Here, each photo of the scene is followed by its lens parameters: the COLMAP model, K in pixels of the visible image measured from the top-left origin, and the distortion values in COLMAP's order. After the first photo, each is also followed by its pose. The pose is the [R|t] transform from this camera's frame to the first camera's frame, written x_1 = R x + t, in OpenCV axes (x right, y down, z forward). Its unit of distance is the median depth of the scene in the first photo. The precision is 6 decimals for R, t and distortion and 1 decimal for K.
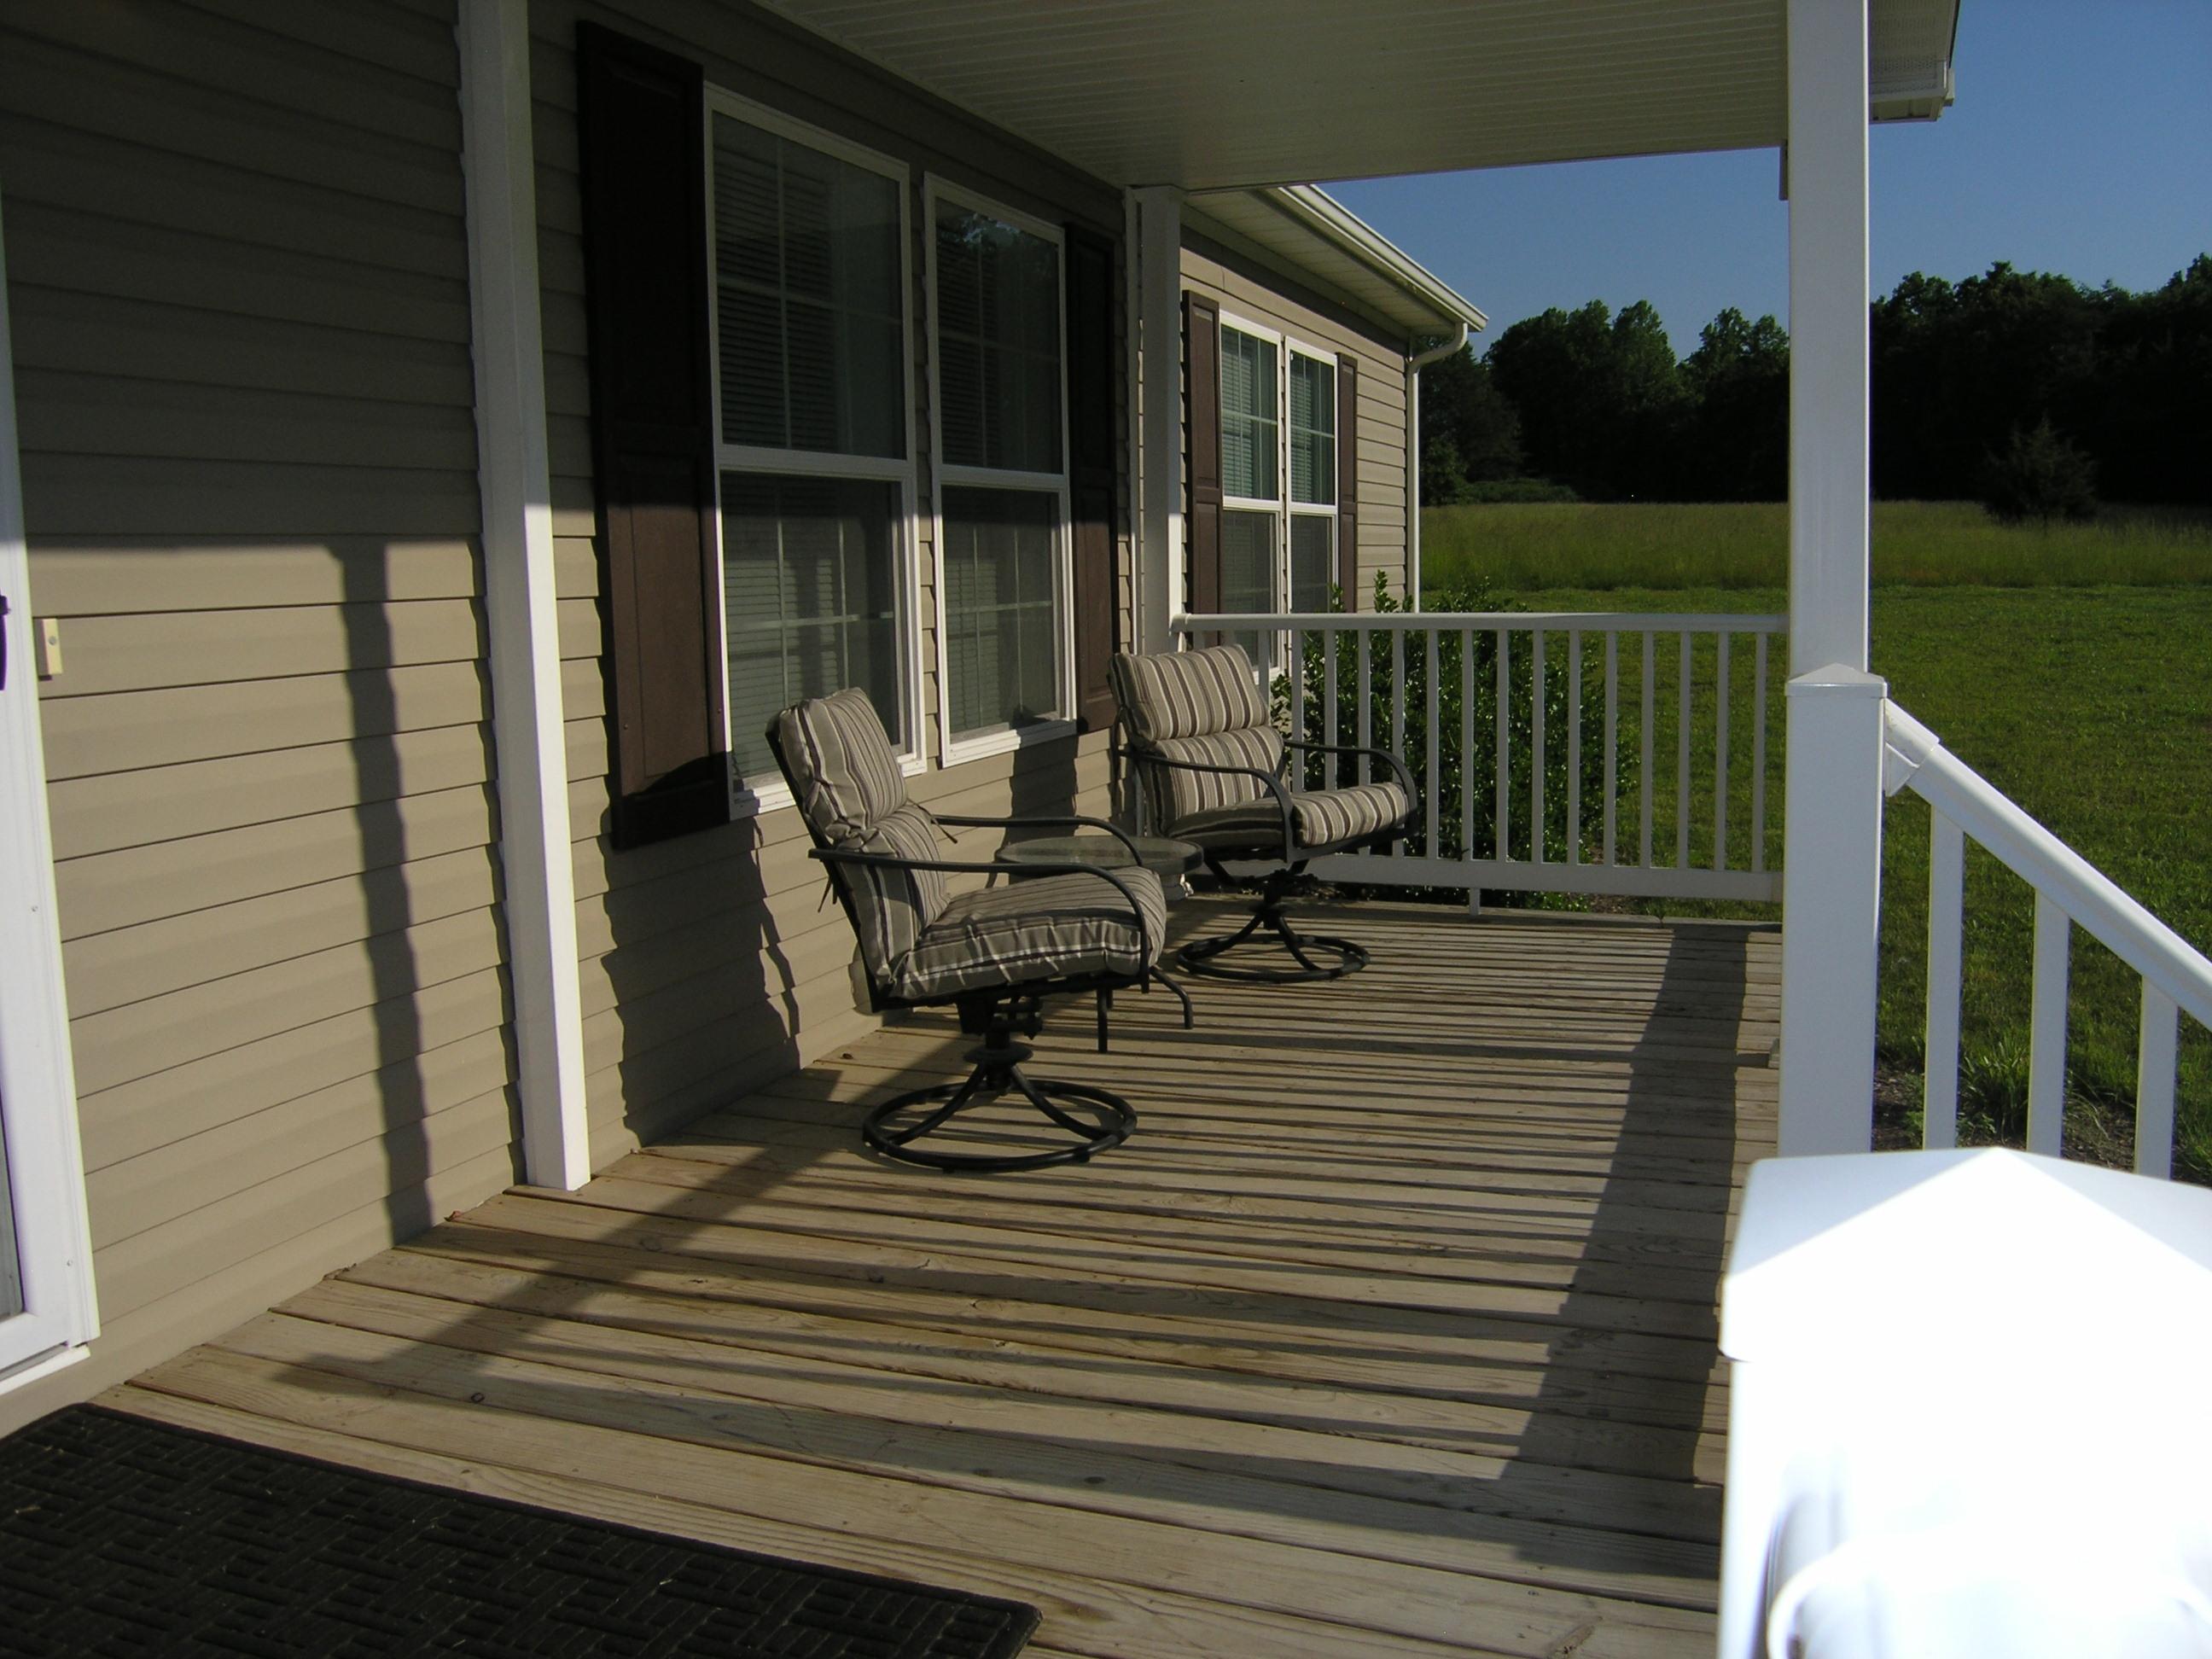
lens RADIAL K [[1822.1, 0, 1114.2], [0, 1822.1, 789.3], [0, 0, 1]] dist [-0.115687, 0.052218]
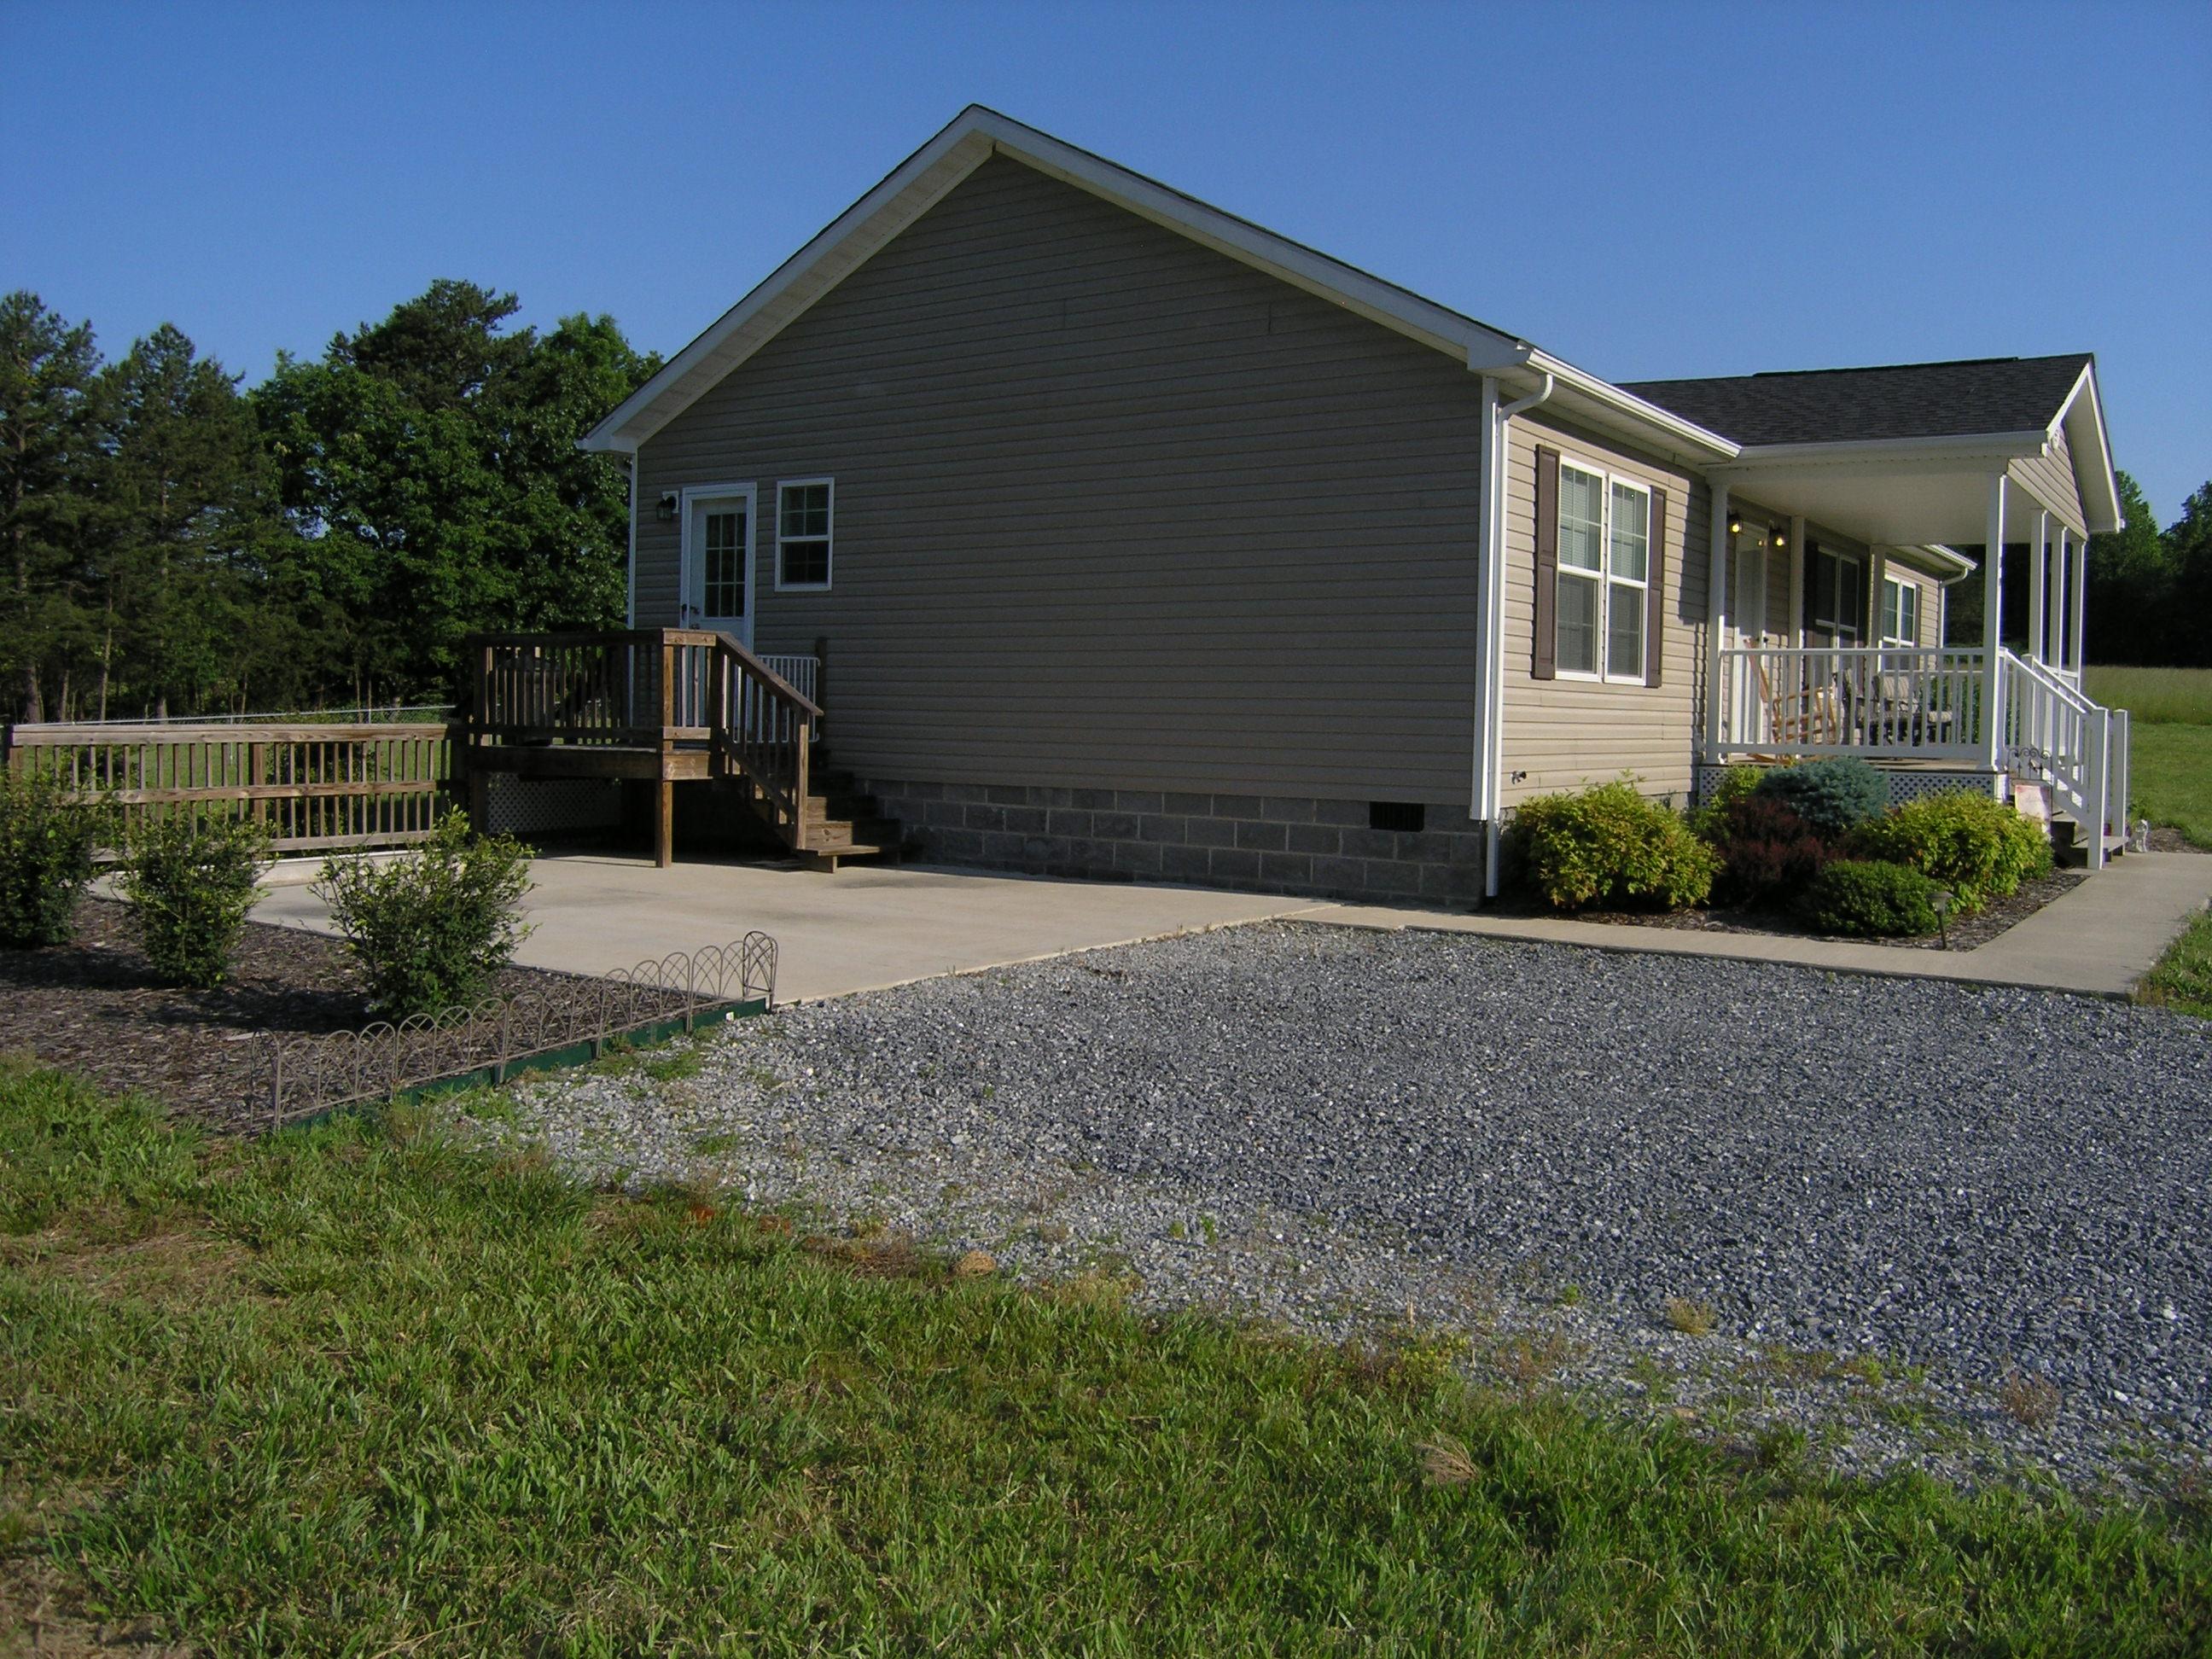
lens RADIAL K [[1822.1, 0, 1114.2], [0, 1822.1, 789.3], [0, 0, 1]] dist [-0.115687, 0.052218]
pose [[0.970727, 0.048284, -0.235284, -0.666486], [-0.066094, 0.995466, -0.068404, 0.535580], [0.230915, 0.081952, 0.969517, -3.033873]]
